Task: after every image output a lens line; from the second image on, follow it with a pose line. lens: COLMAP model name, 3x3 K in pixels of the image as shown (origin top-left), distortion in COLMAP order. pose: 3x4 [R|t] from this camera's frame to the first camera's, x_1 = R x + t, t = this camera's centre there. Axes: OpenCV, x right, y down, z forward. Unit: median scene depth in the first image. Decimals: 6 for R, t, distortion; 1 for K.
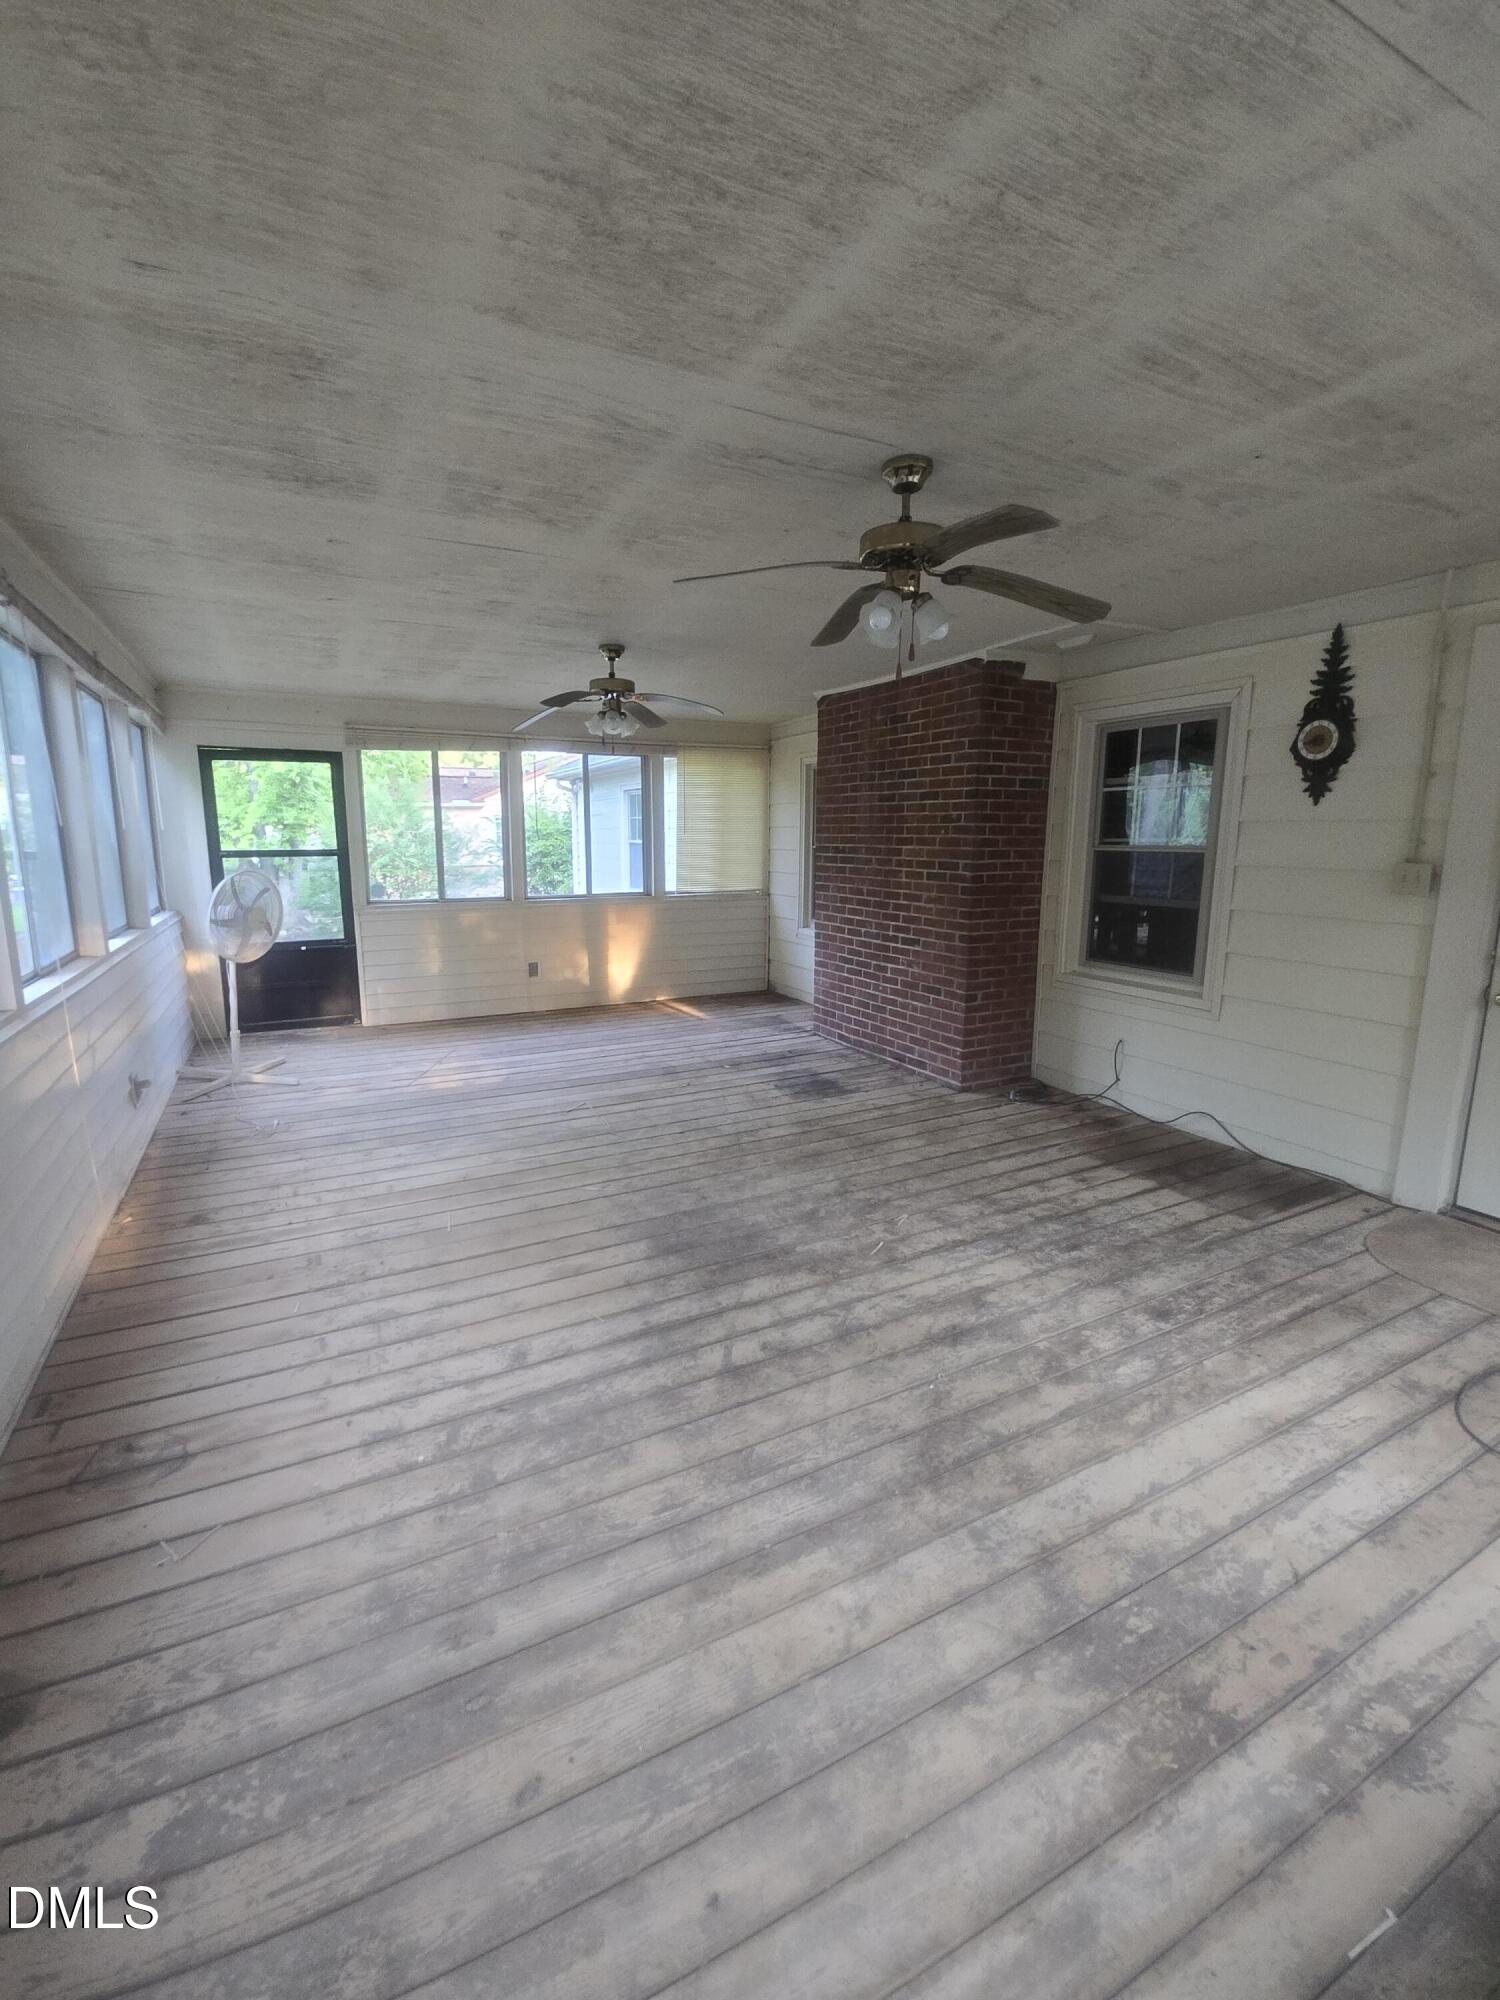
lens RADIAL K [[839.6, 0, 718.7], [0, 839.6, 989.1], [0, 0, 1]] dist [-0.009044, -0.008495]
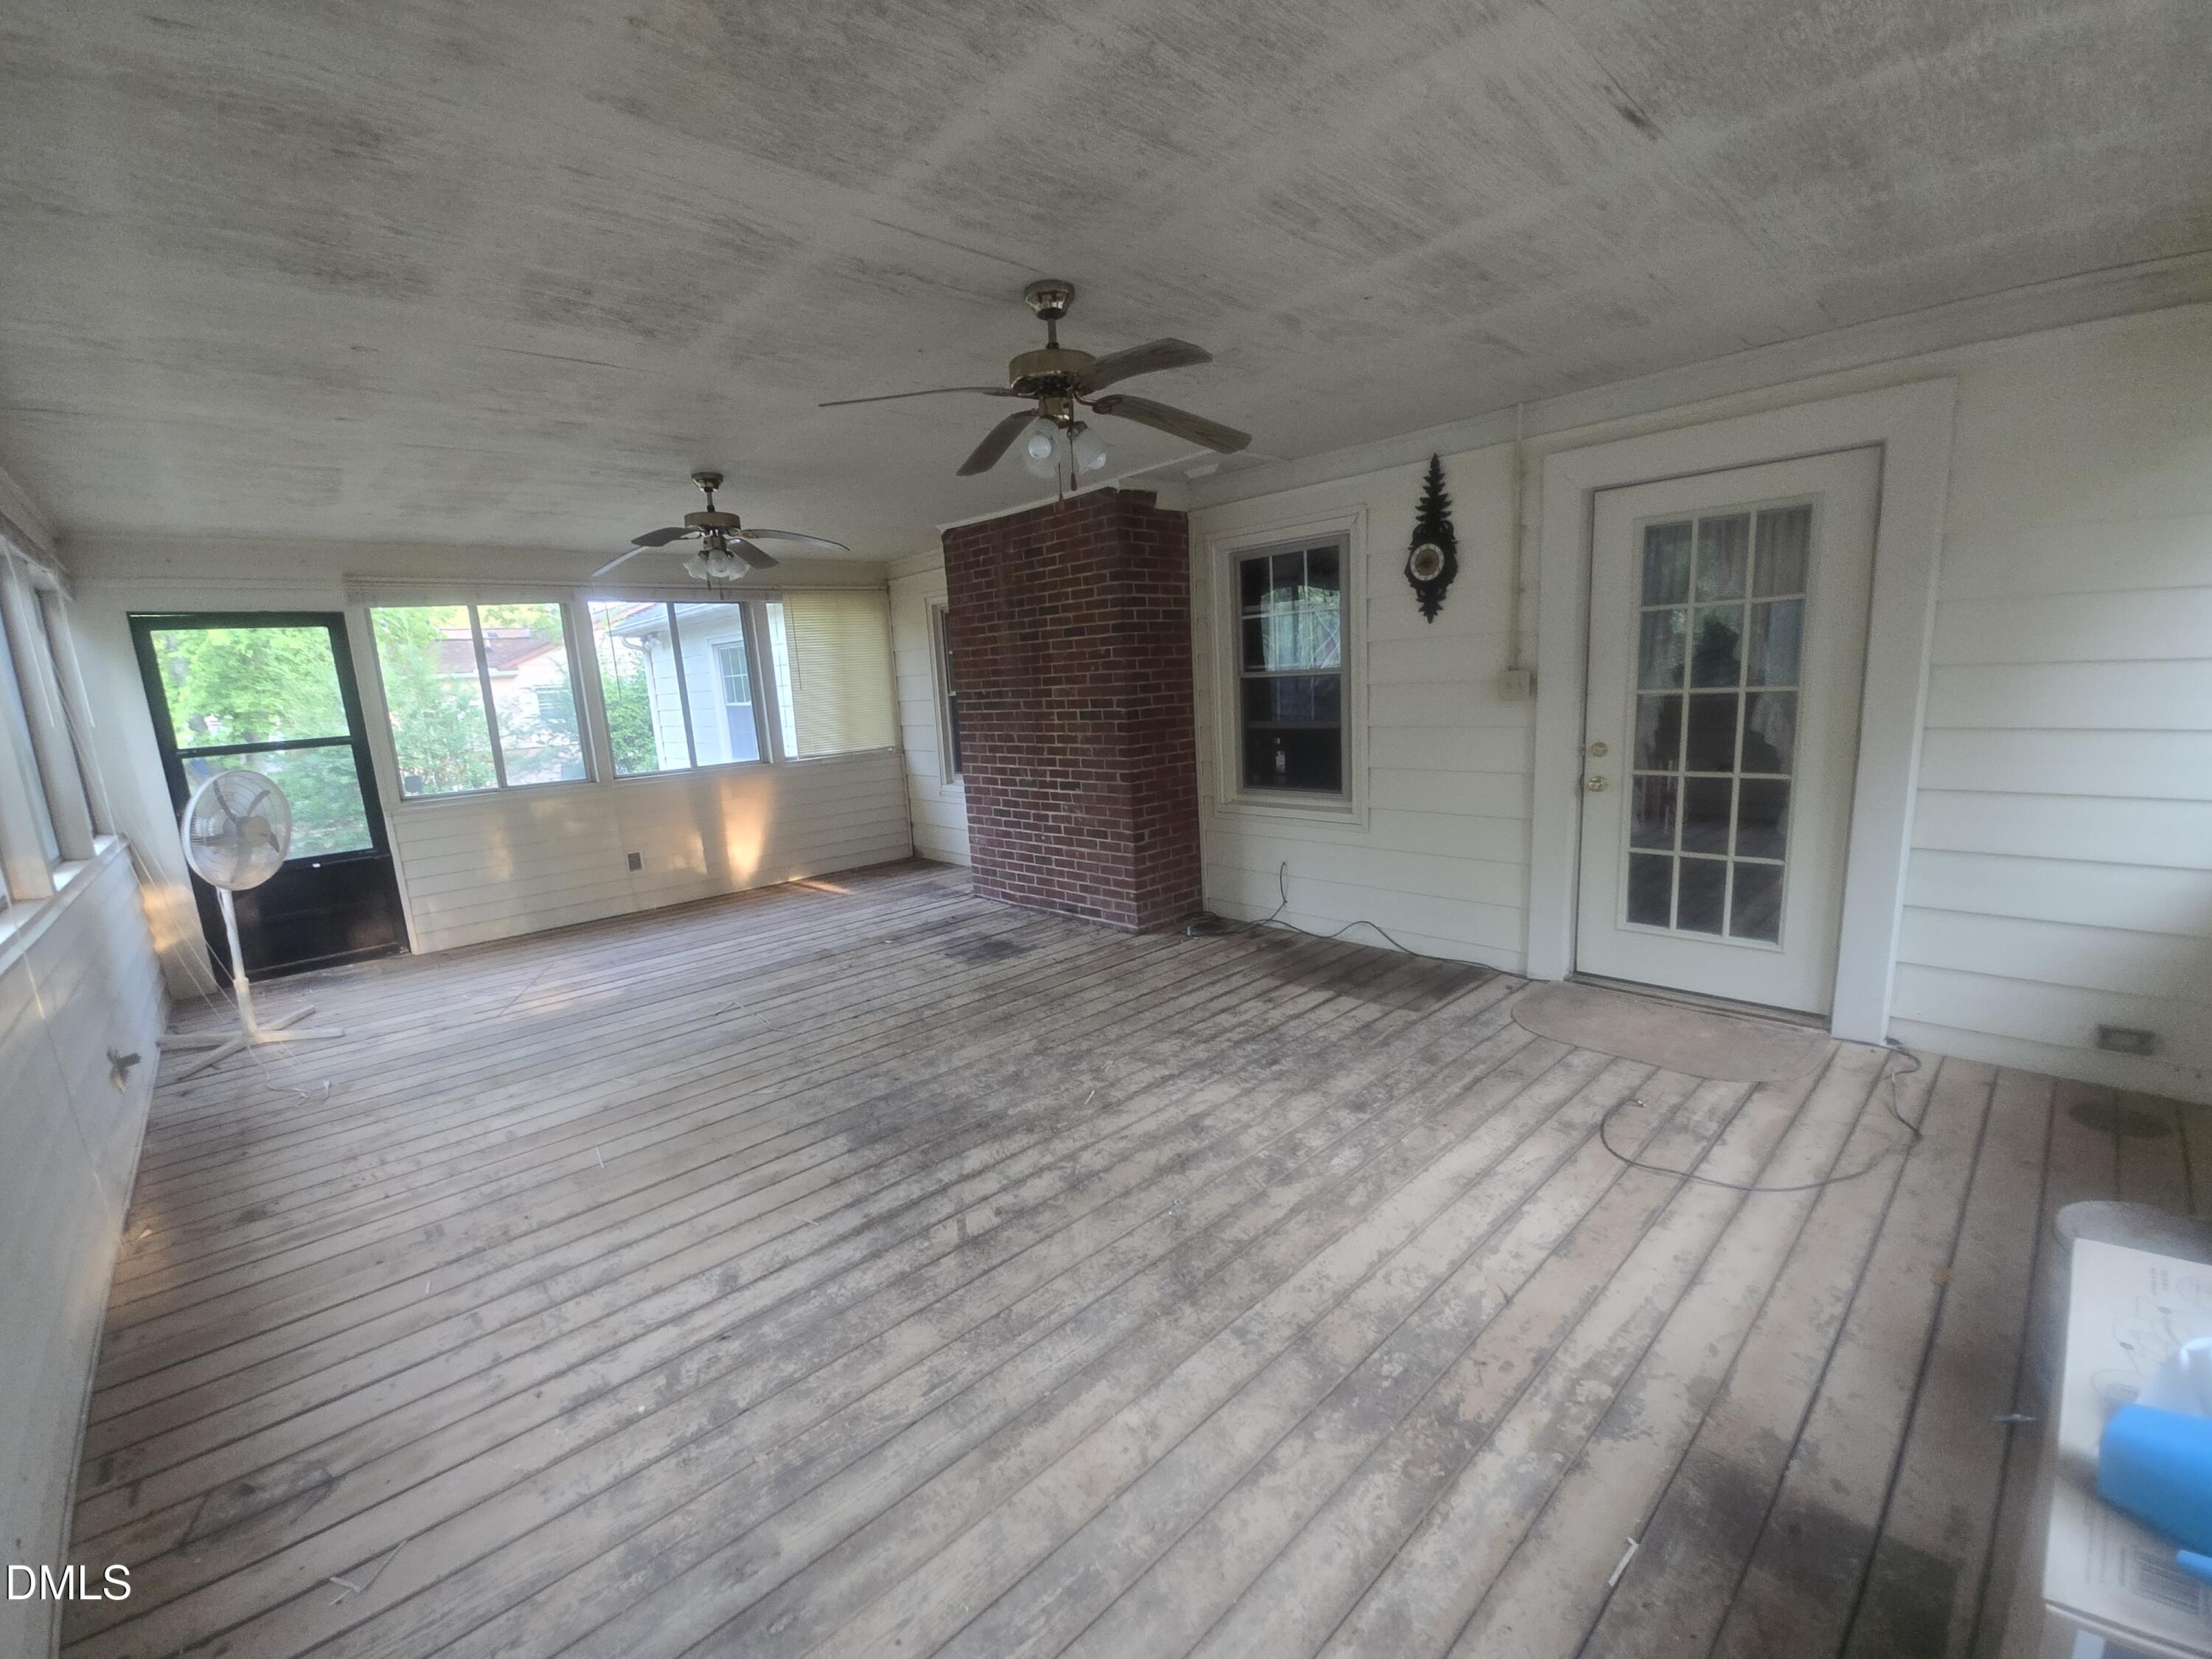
lens RADIAL K [[928.6, 0, 1096.8], [0, 928.6, 865.2], [0, 0, 1]] dist [-0.009044, -0.008495]
pose [[0.956320, -0.111359, 0.270279, -0.075636], [0.108406, 0.993770, 0.025877, 0.017502], [-0.271476, 0.004554, 0.962434, -0.047289]]
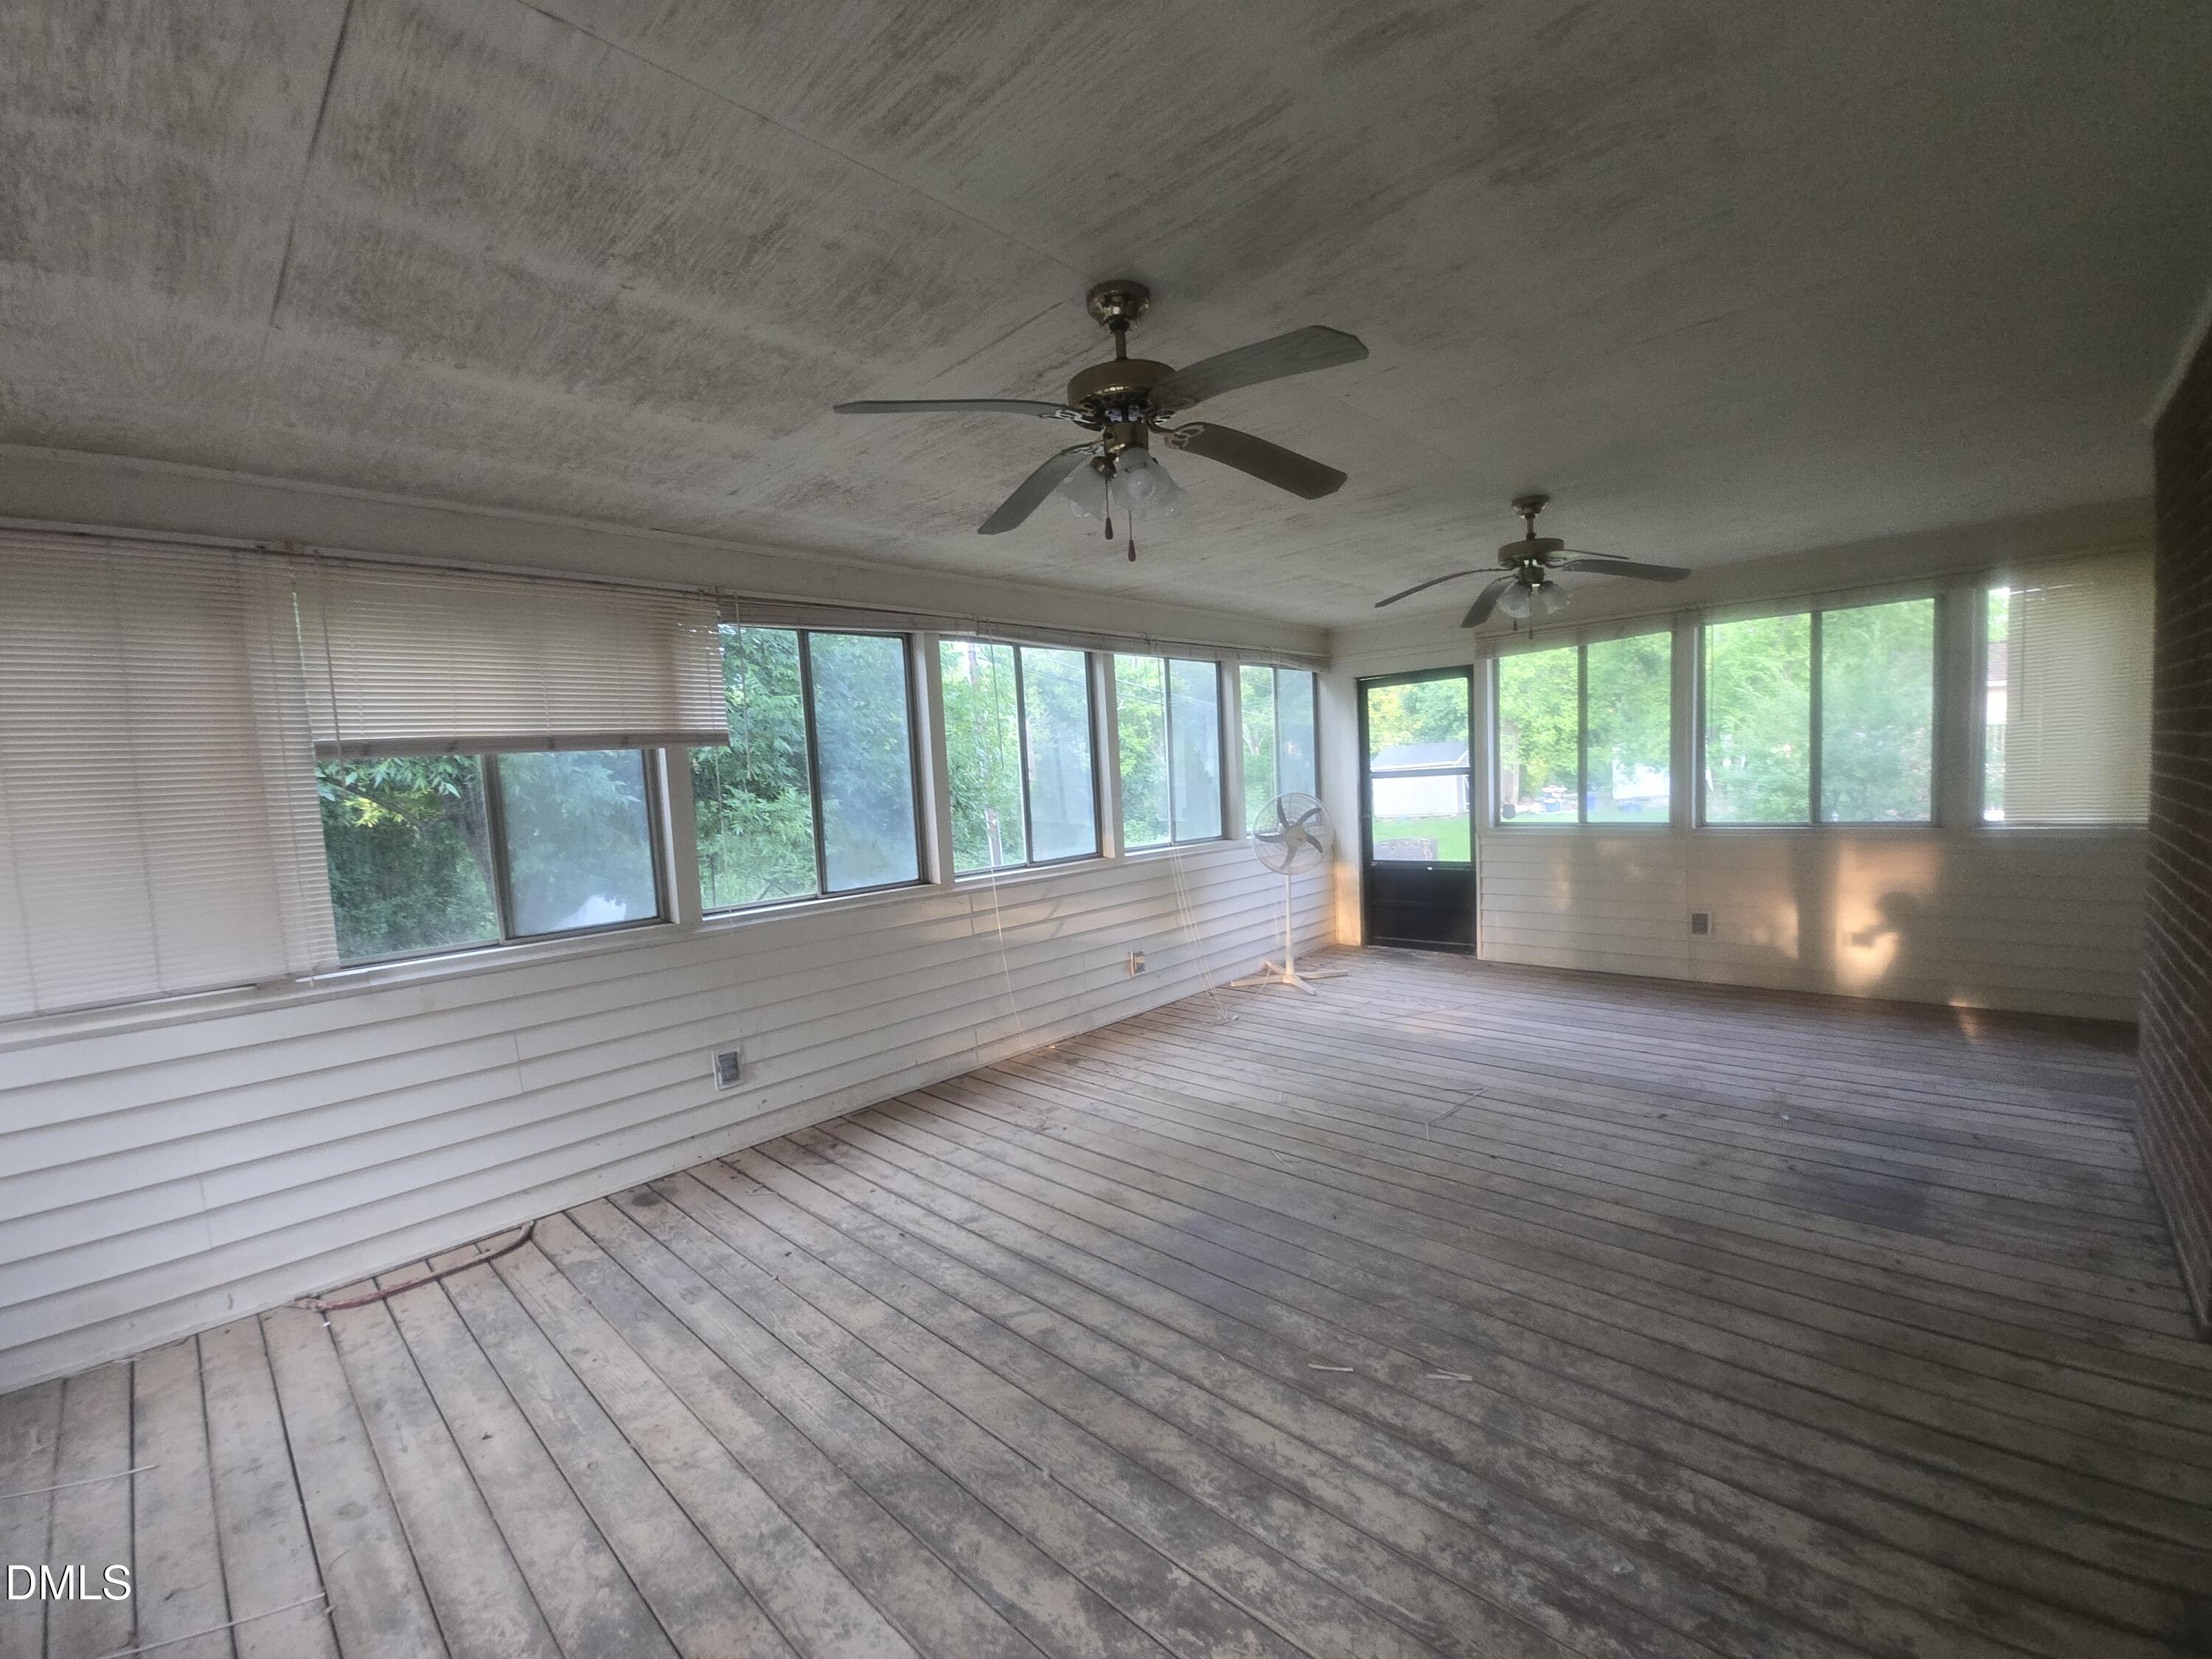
lens RADIAL K [[931.6, 0, 1100.0], [0, 931.6, 858.5], [0, 0, 1]] dist [-0.003362, -0.011077]
pose [[0.330400, 0.062948, -0.941739, 0.927997], [-0.116209, 0.992895, 0.025597, -0.101832], [0.936660, 0.100982, 0.335368, 0.635280]]
